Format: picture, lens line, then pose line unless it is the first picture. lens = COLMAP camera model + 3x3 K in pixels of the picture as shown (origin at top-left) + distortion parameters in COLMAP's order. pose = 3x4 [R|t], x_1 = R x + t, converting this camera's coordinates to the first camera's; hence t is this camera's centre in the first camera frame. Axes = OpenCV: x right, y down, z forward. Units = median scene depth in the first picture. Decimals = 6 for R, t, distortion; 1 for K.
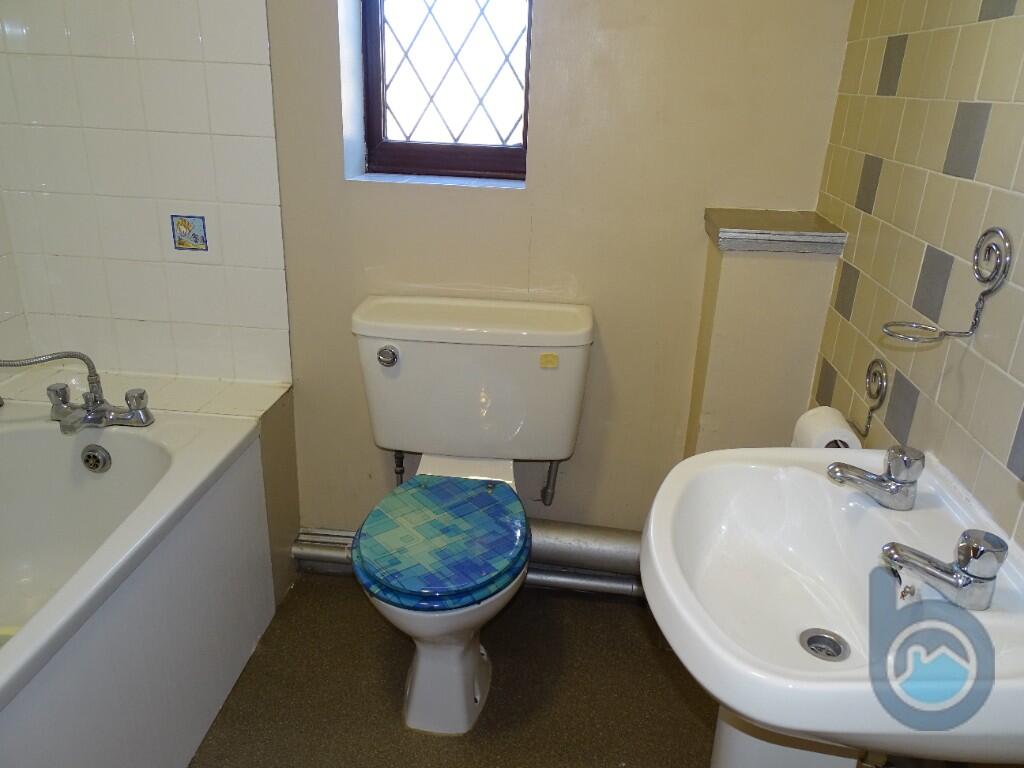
lens RADIAL K [[775.6, 0, 512.0], [0, 775.6, 384.0], [0, 0, 1]] dist [0.013720, 0.006735]
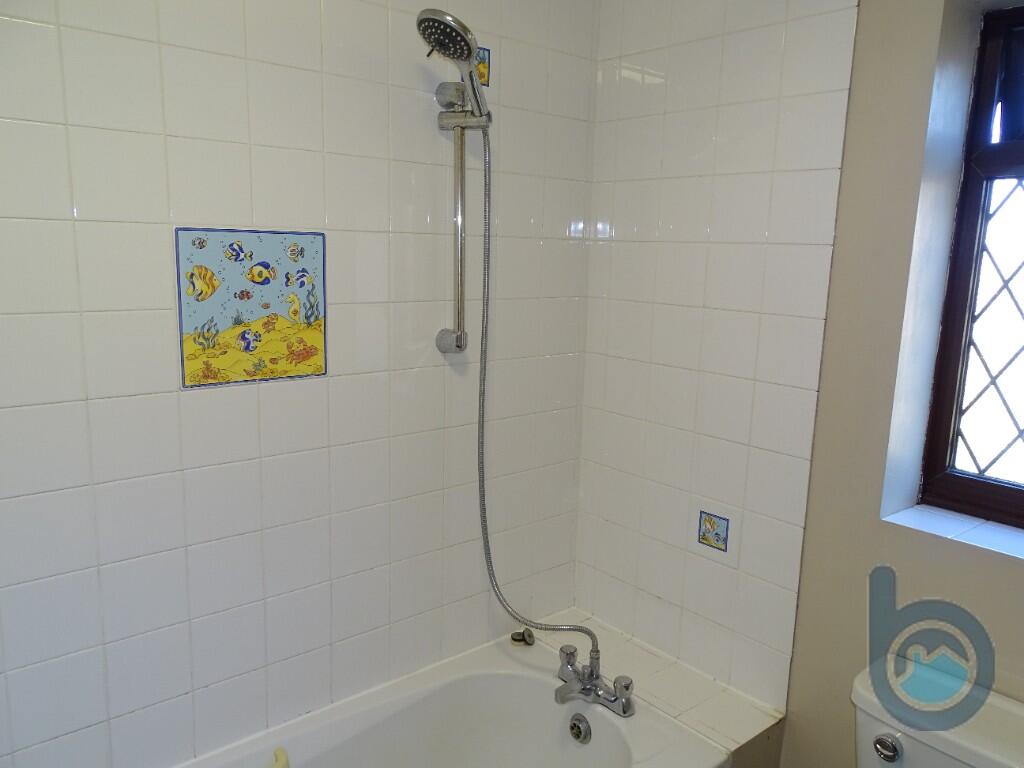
lens RADIAL K [[775.6, 0, 512.0], [0, 775.6, 384.0], [0, 0, 1]] dist [0.013720, 0.006735]
pose [[0.713520, 0.102765, -0.693058, 0.085688], [-0.253964, 0.959848, -0.119138, -0.203216], [0.652987, 0.261019, 0.710969, 0.062133]]
